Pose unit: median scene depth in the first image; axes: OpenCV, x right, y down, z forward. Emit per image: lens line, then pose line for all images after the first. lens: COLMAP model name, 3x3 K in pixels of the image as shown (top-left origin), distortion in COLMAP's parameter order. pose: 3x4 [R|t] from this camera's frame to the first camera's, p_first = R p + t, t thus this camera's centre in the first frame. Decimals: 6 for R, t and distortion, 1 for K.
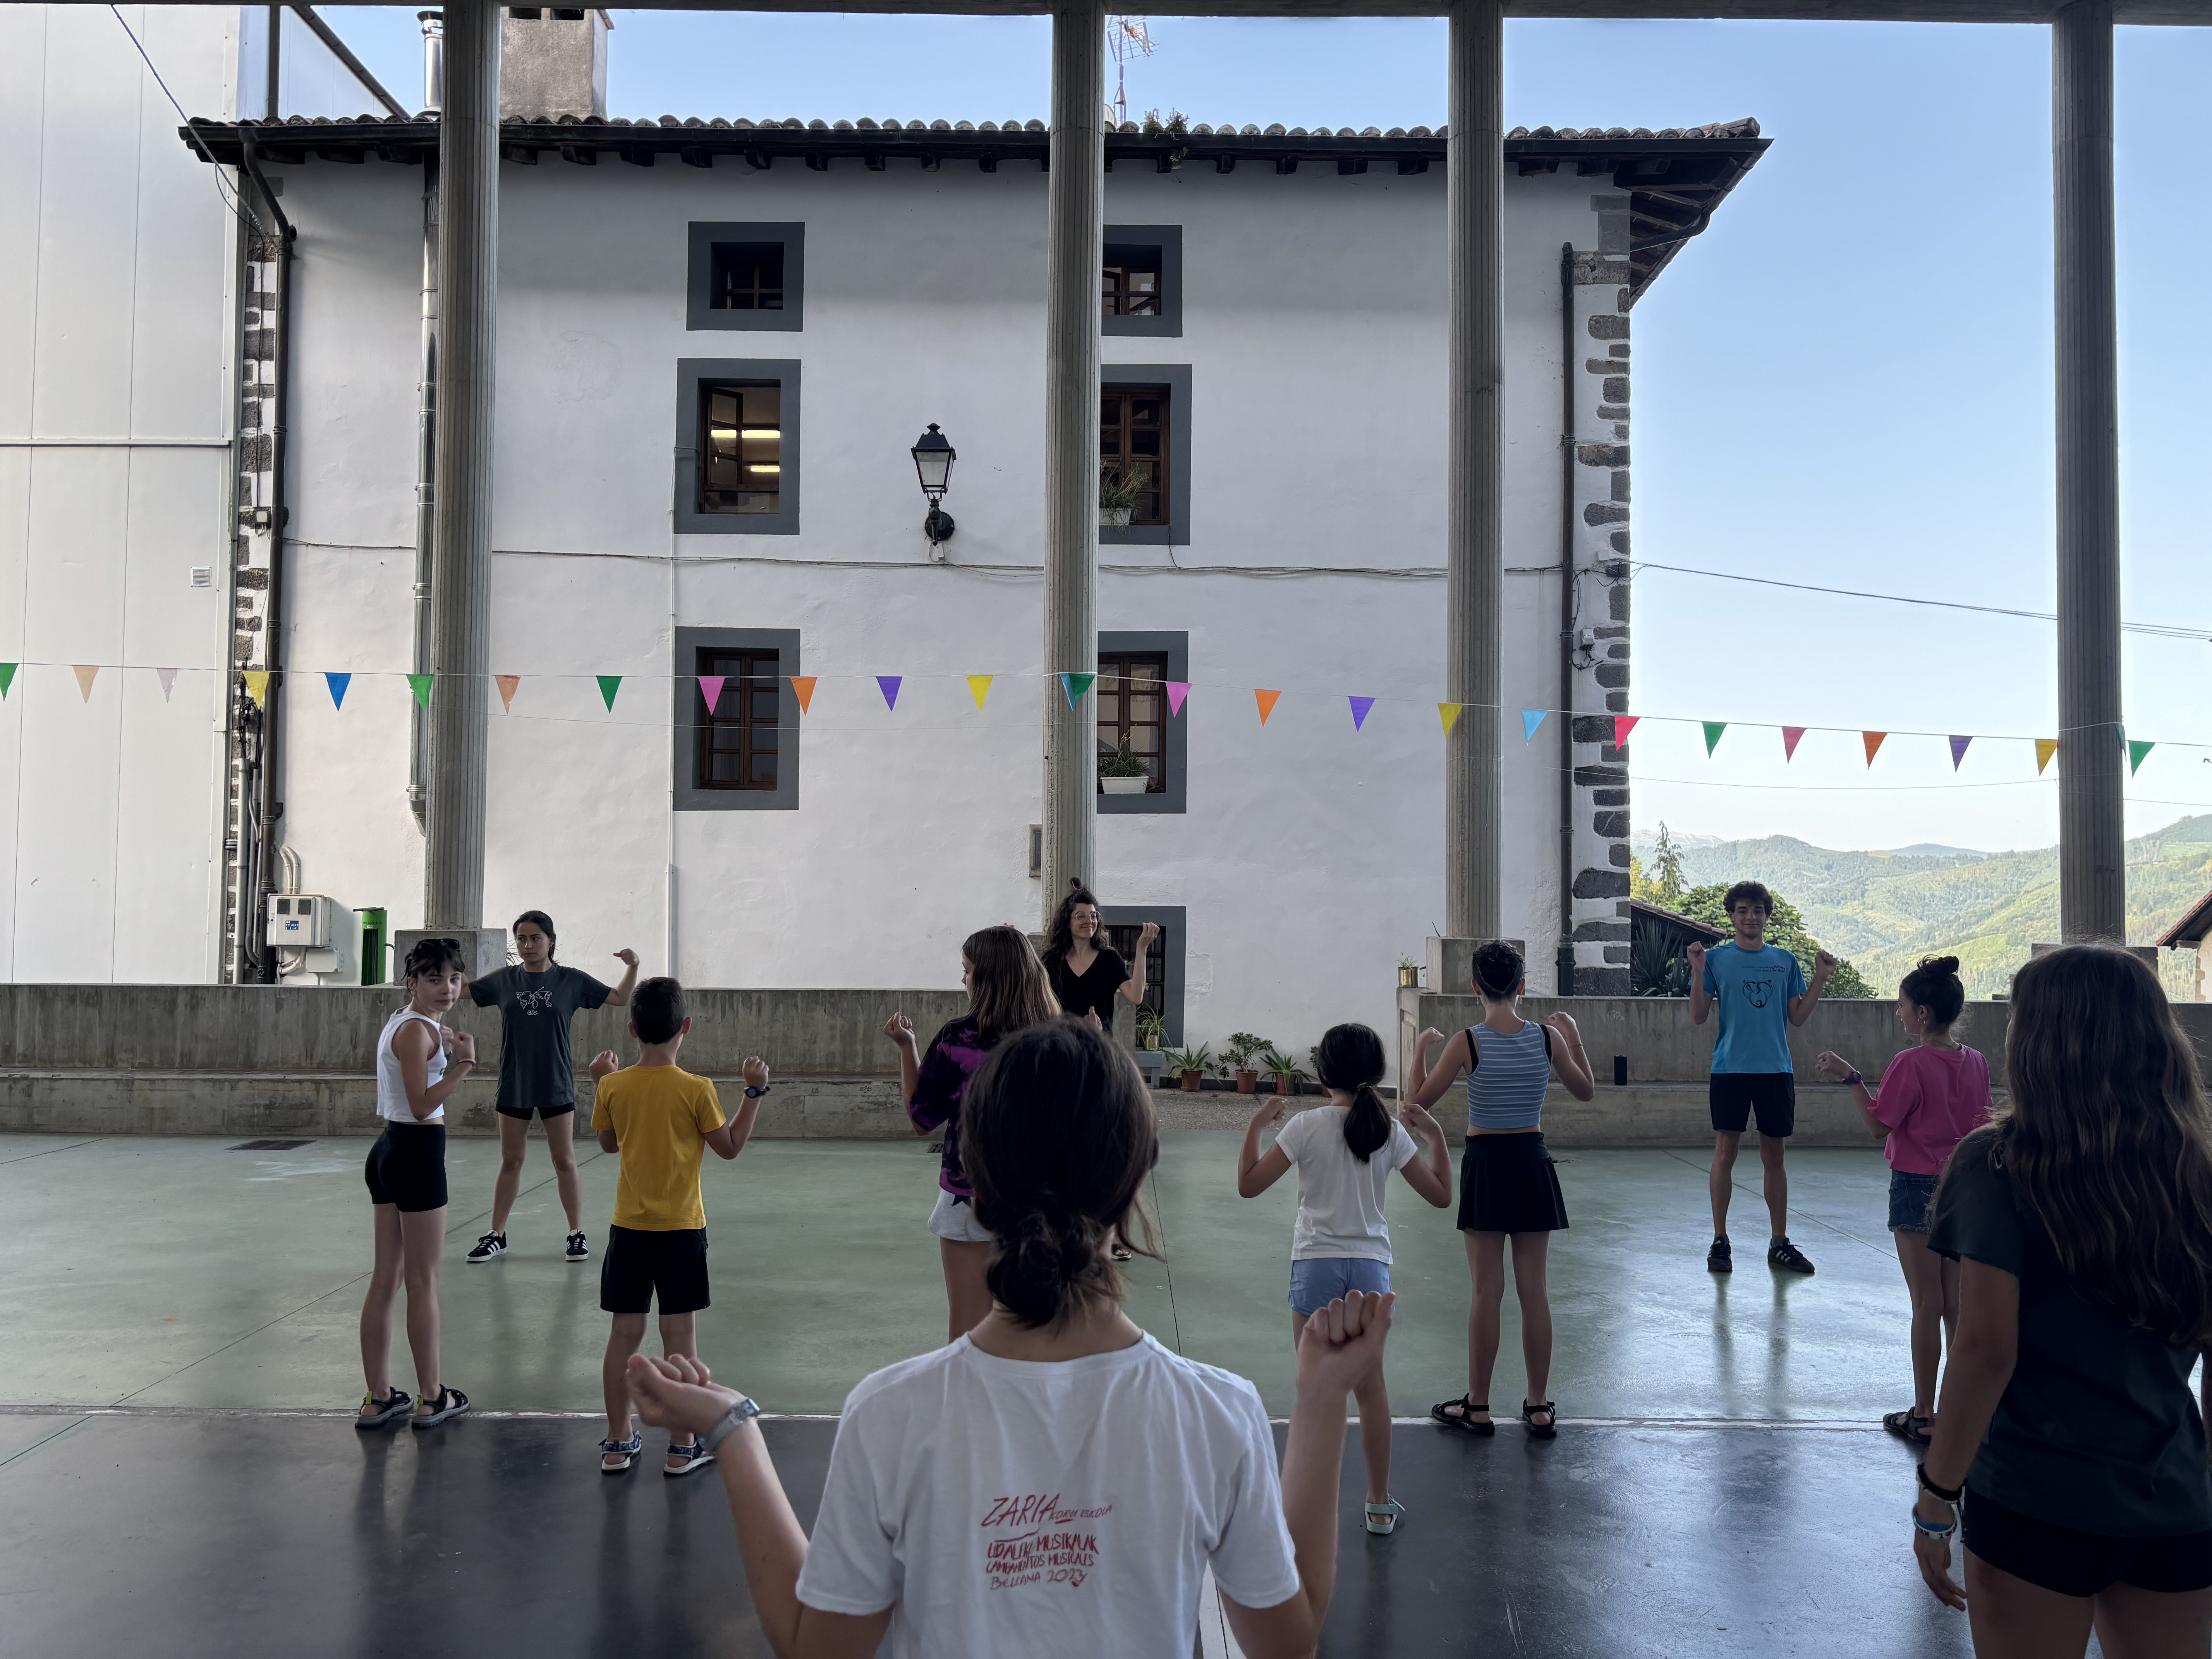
lens RADIAL K [[1648.3, 0, 1105.5], [0, 1648.3, 826.2], [0, 0, 1]] dist [0.011047, 0.004370]
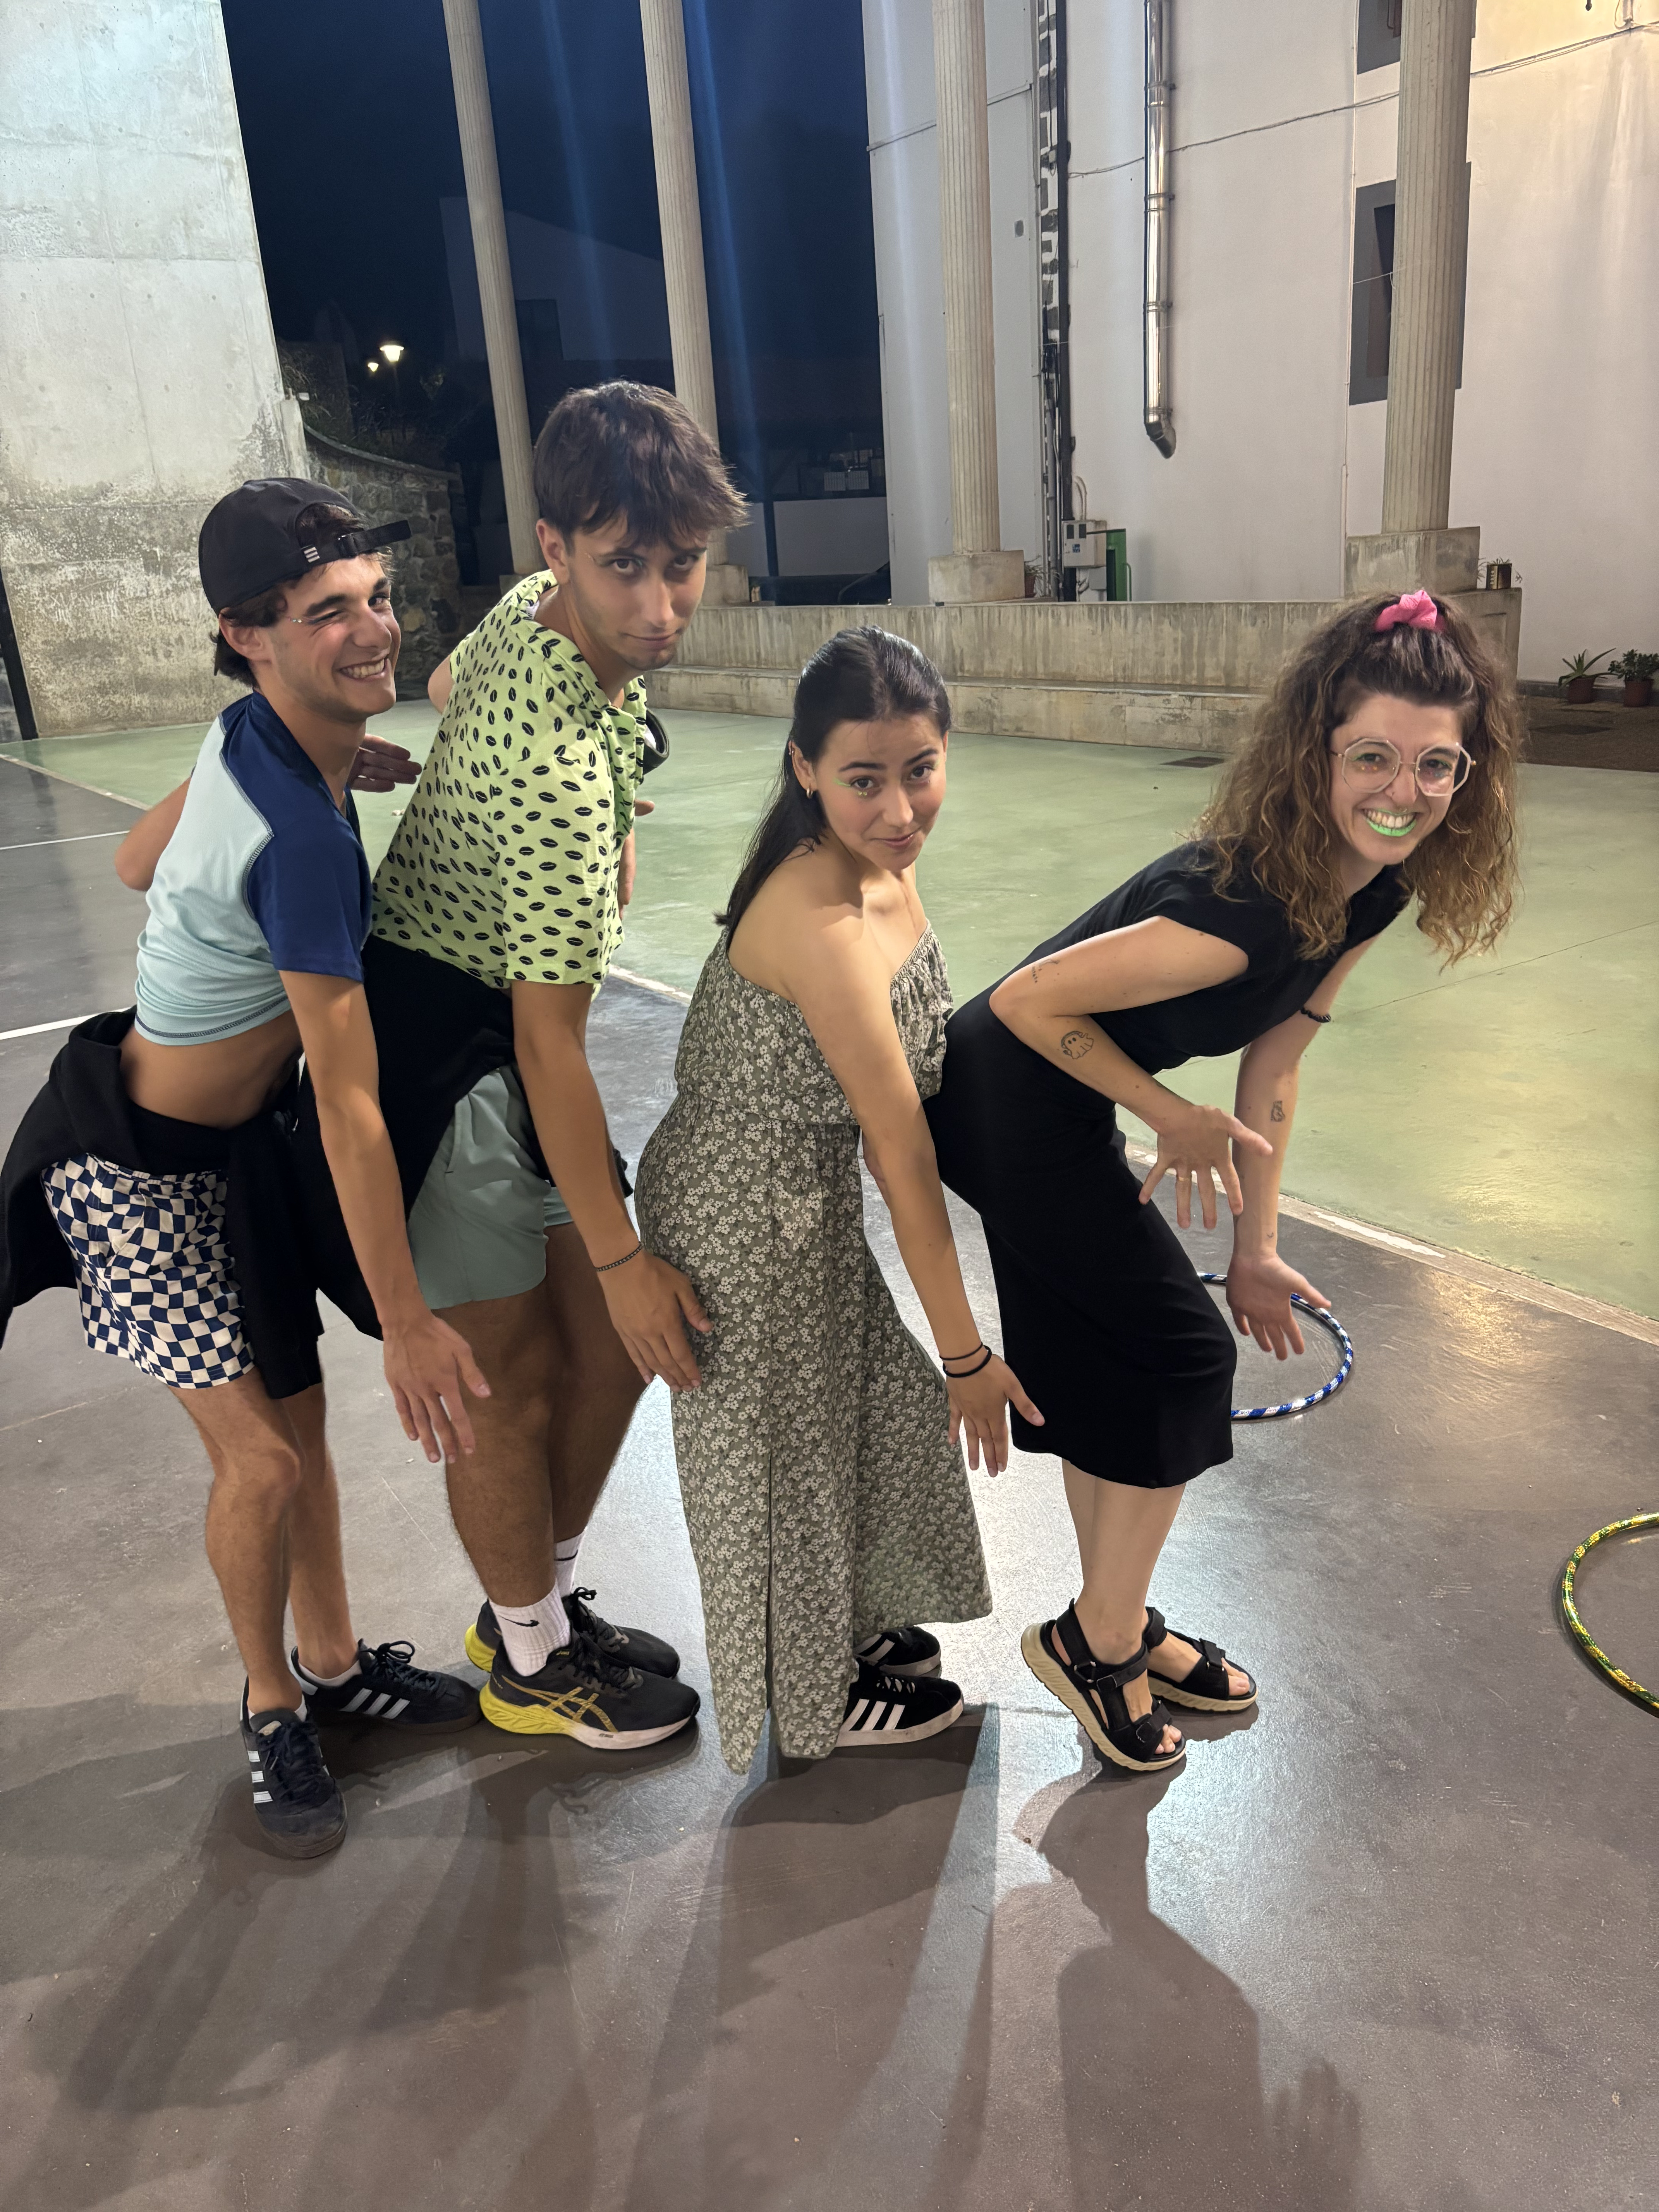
lens RADIAL K [[1648.3, 0, 830.5], [0, 1648.3, 1109.8], [0, 0, 1]] dist [0.011047, 0.004370]
pose [[0.578430, 0.226945, -0.783527, 0.588068], [0.094234, 0.935499, 0.340530, 0.024556], [0.810271, -0.270808, 0.519735, 0.205441]]
